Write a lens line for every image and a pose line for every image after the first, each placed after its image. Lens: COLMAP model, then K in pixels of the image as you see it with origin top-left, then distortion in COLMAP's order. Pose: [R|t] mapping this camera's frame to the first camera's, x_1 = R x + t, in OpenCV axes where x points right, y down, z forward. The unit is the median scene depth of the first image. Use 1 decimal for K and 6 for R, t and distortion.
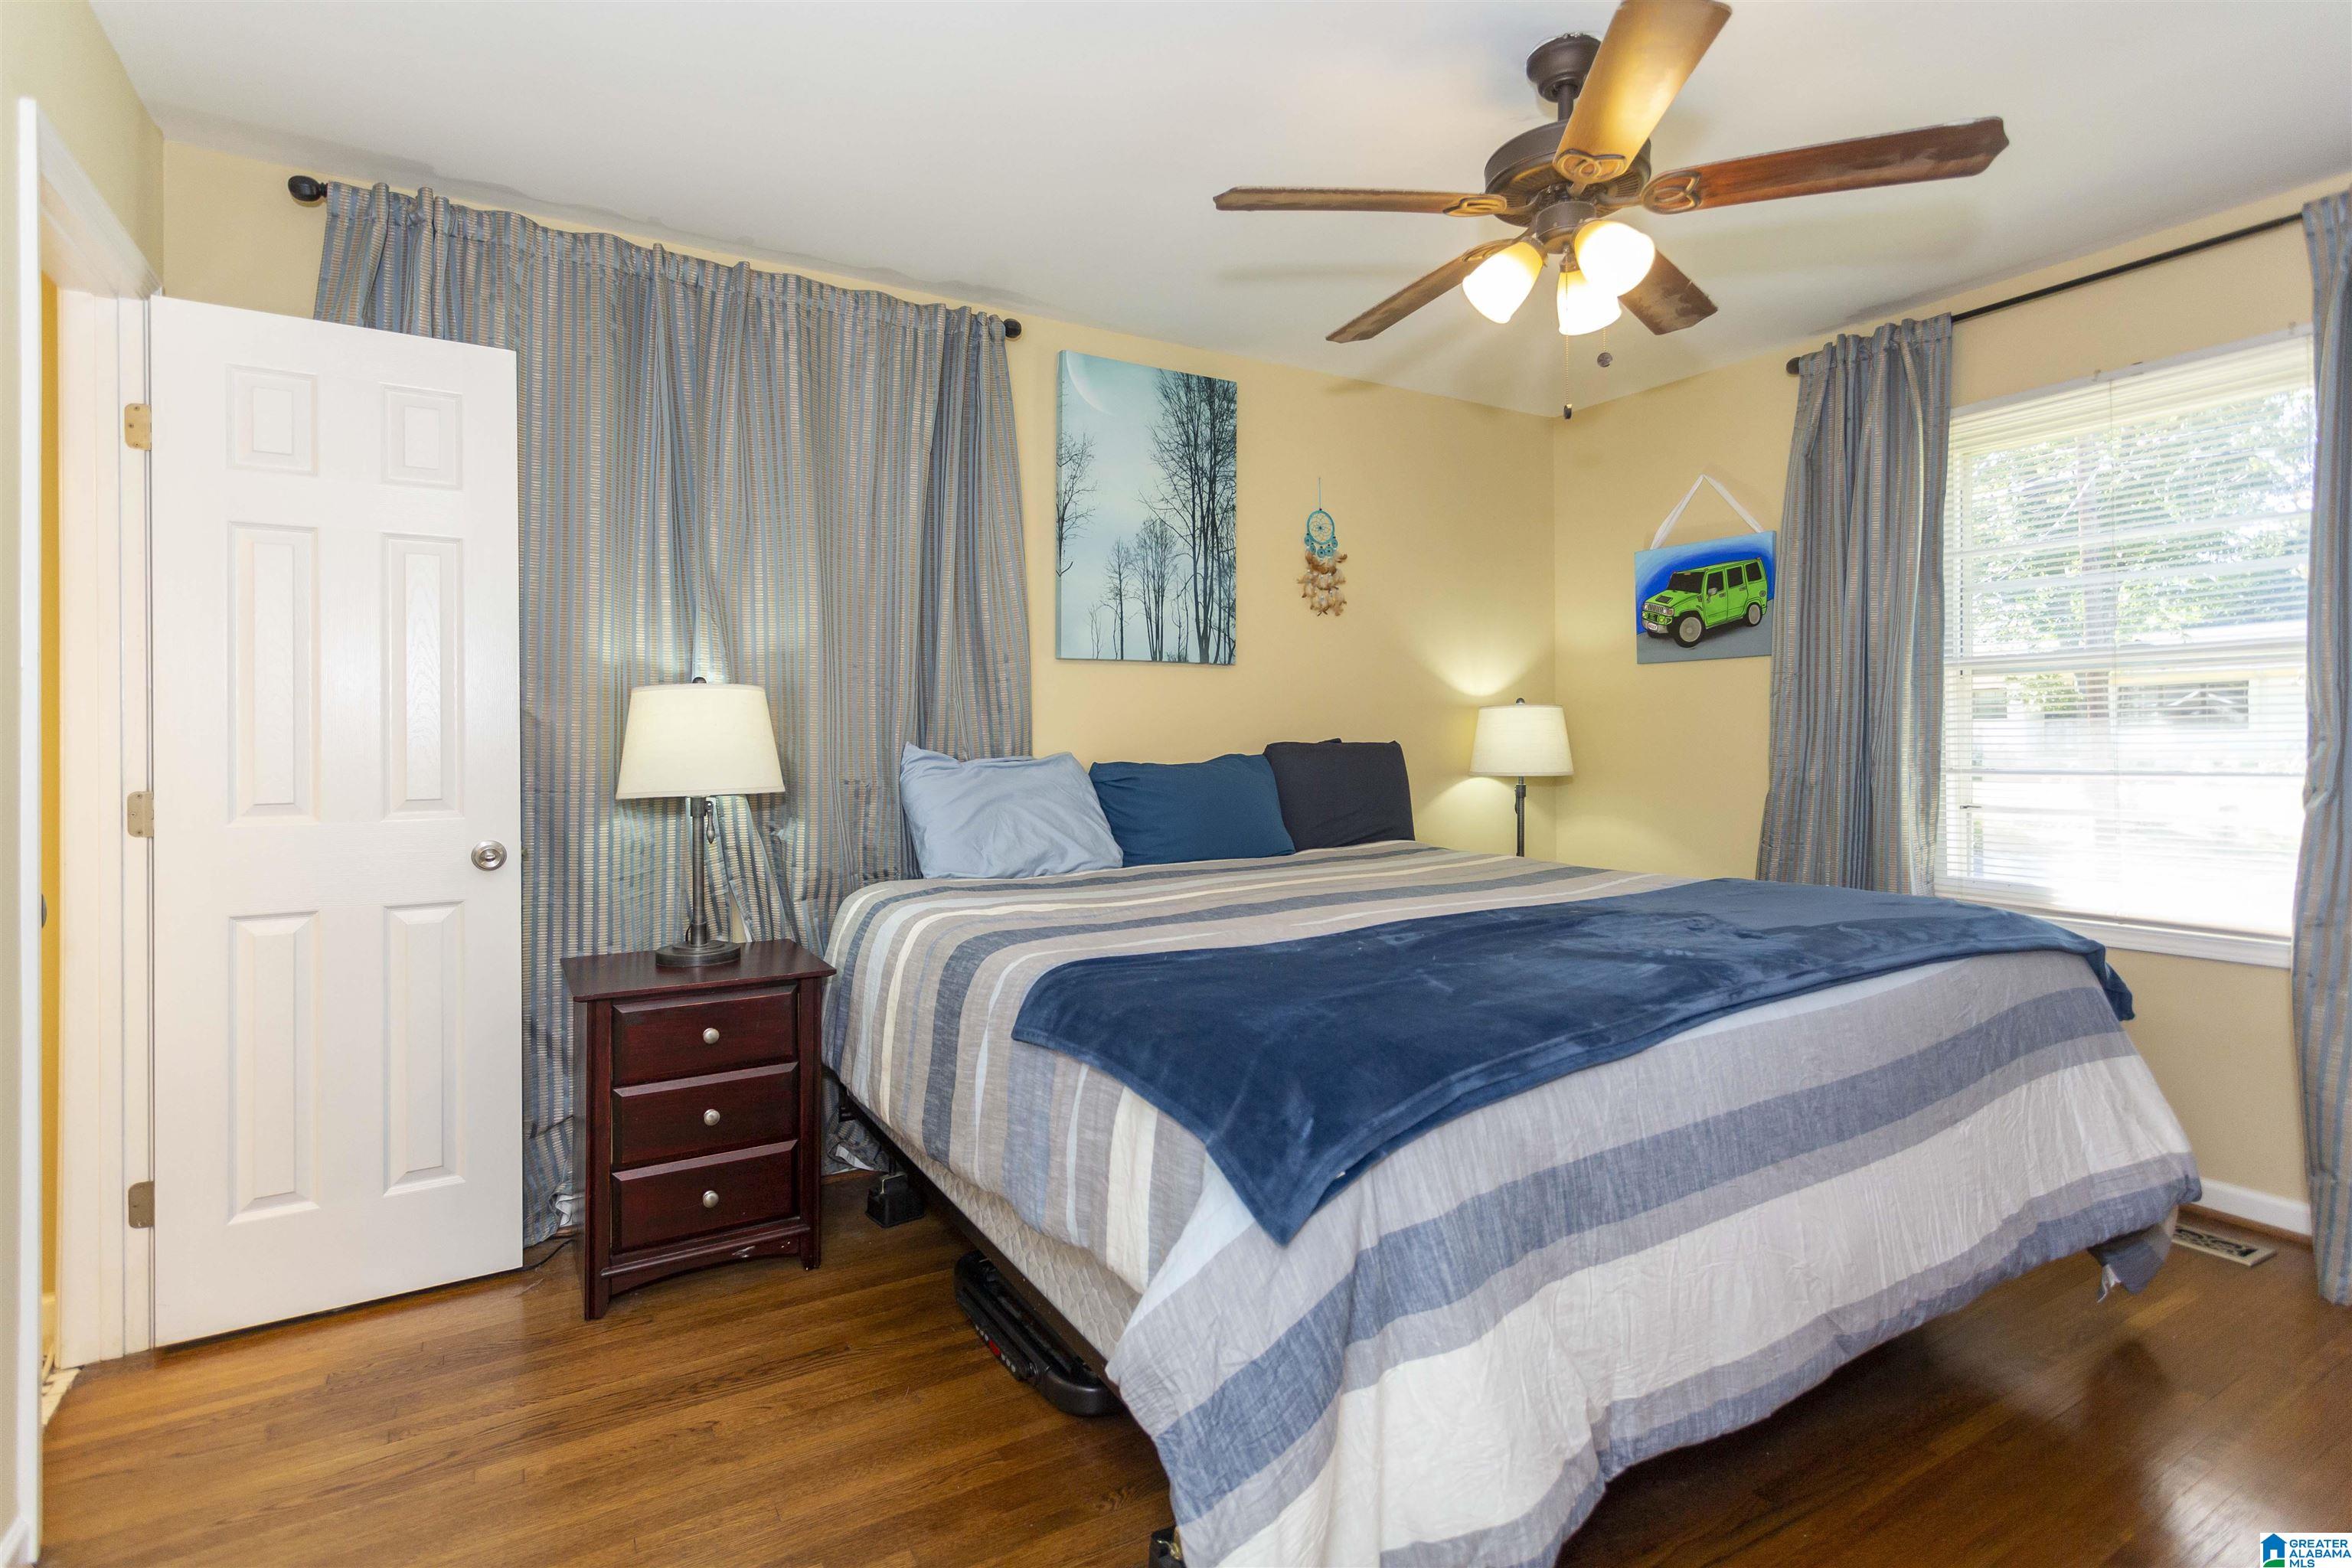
lens RADIAL K [[1122.2, 0, 1161.7], [0, 1122.2, 767.9], [0, 0, 1]] dist [0.007416, 0.001045]
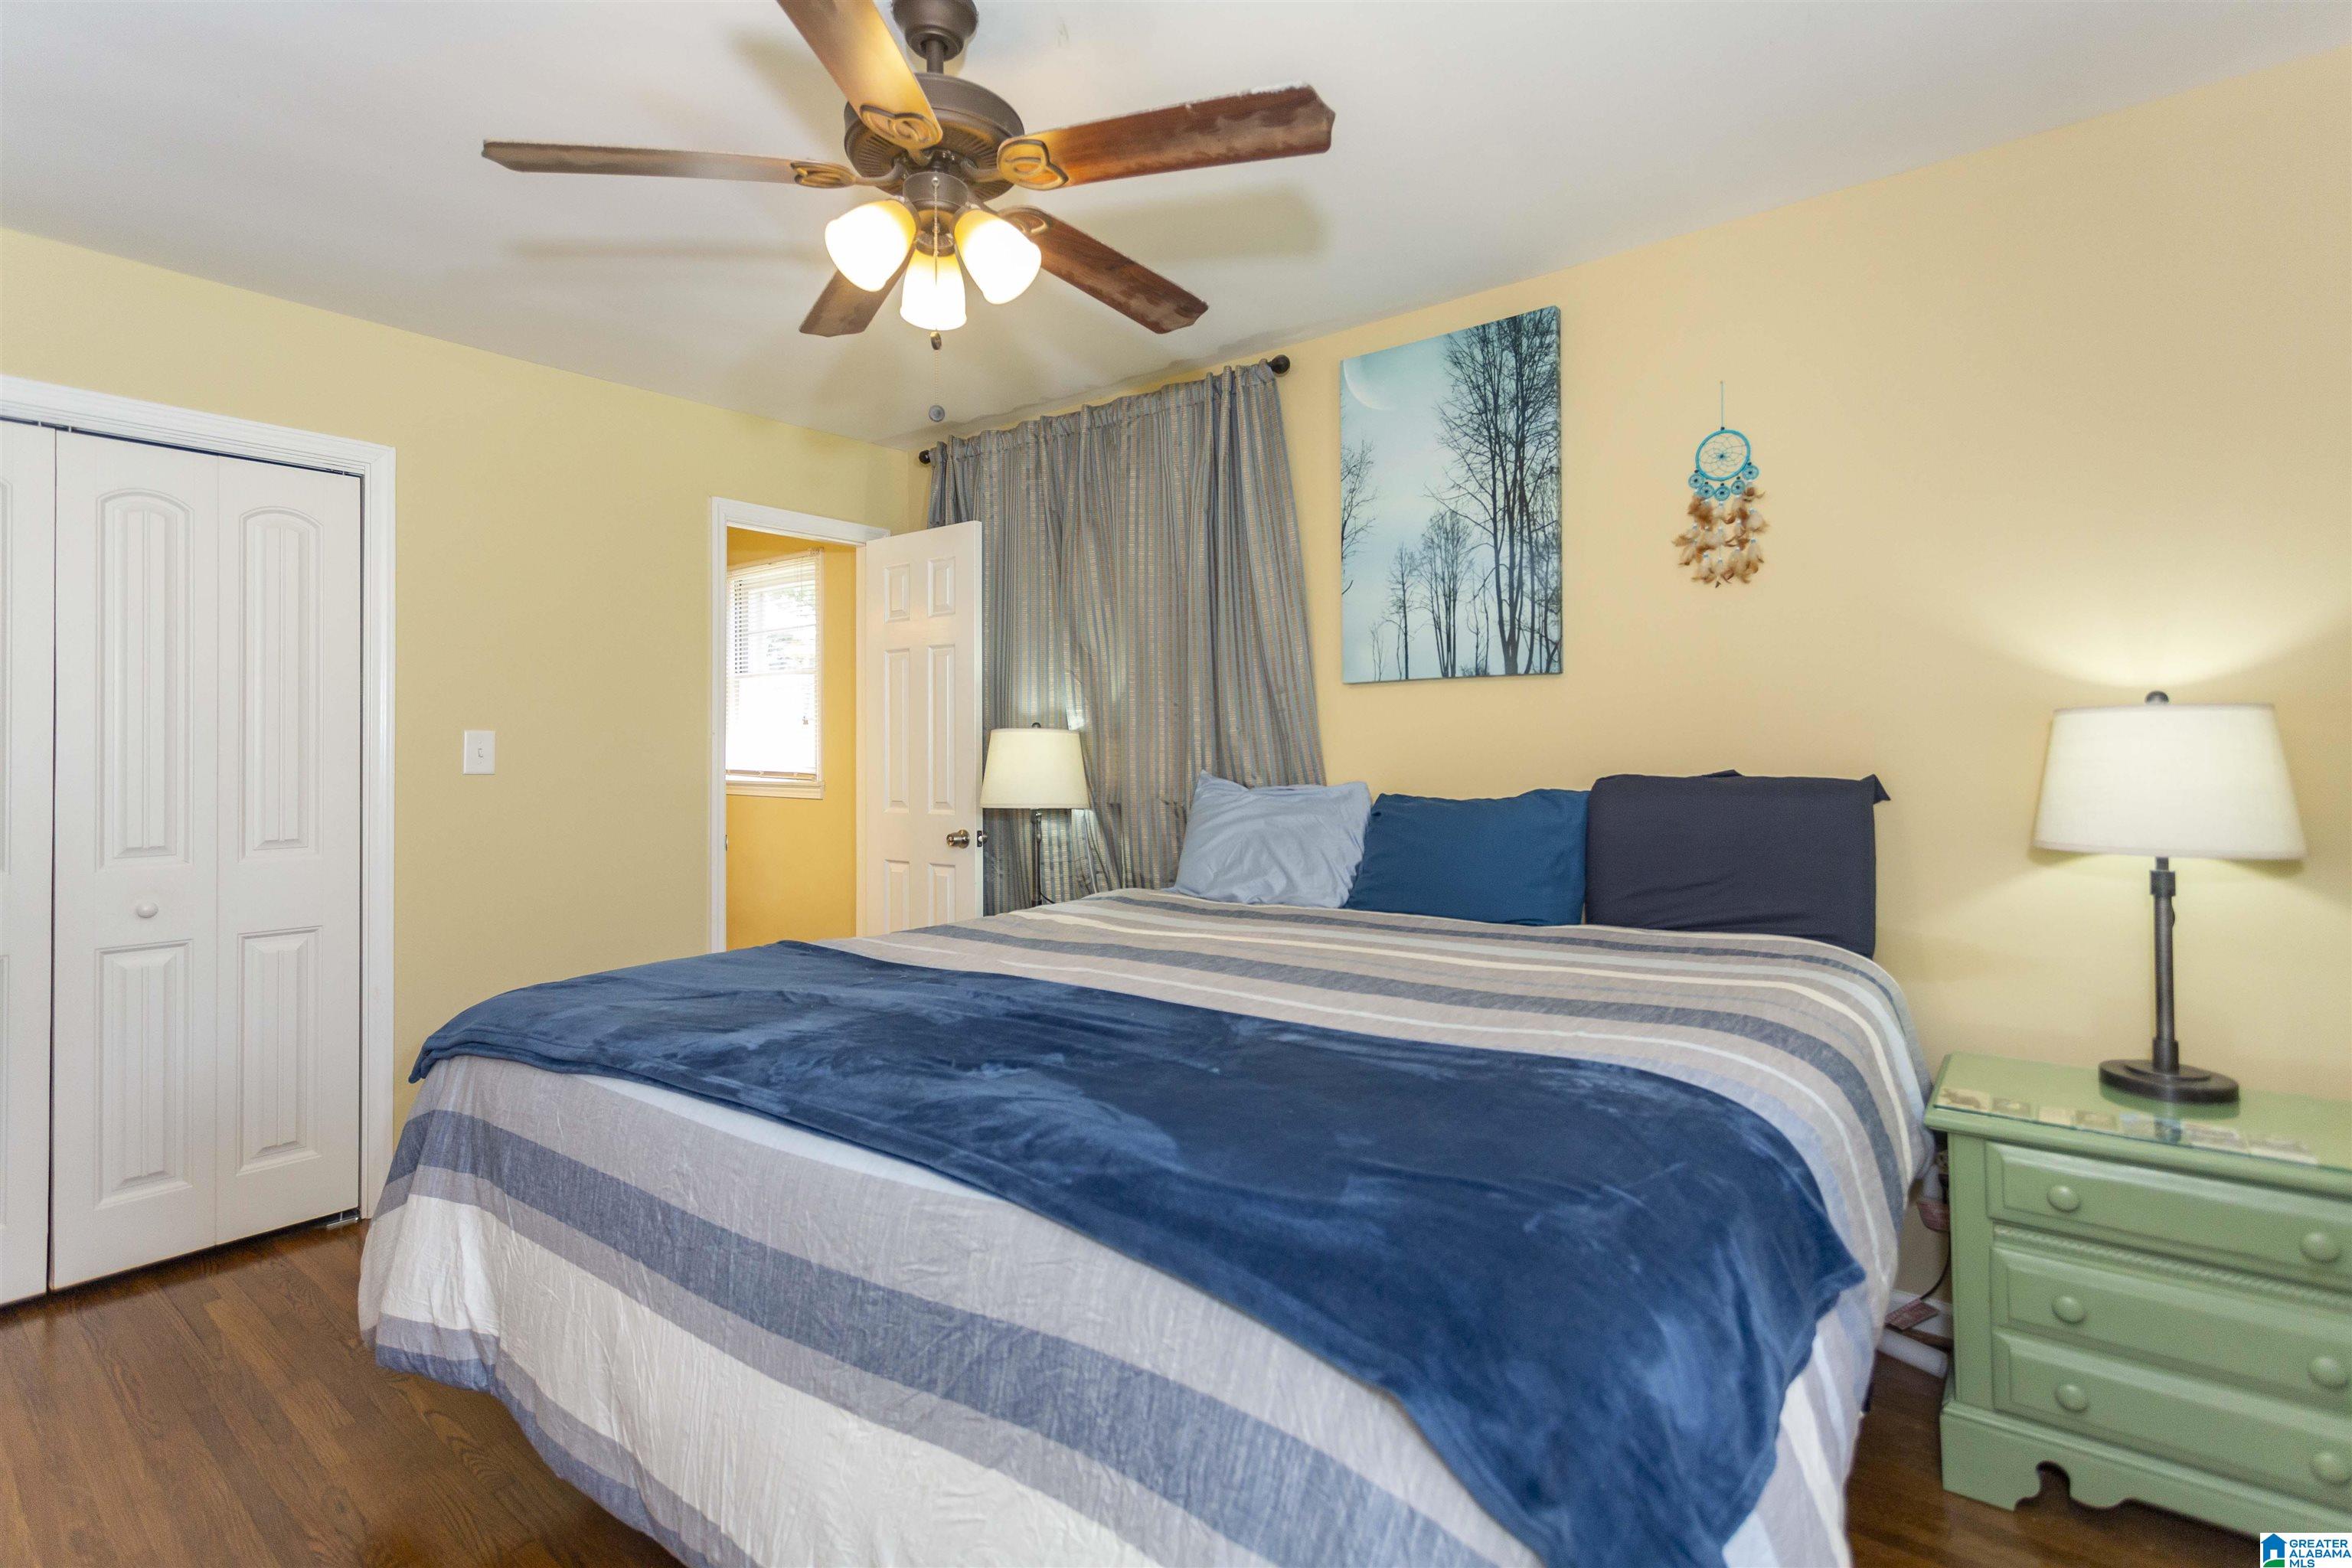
lens RADIAL K [[1122.2, 0, 1161.7], [0, 1122.2, 769.7], [0, 0, 1]] dist [0.007416, 0.001045]
pose [[0.356818, 0.015828, -0.934040, 0.704221], [-0.017844, 0.999790, 0.010126, -0.029387], [0.934003, 0.013054, 0.357026, 0.485525]]
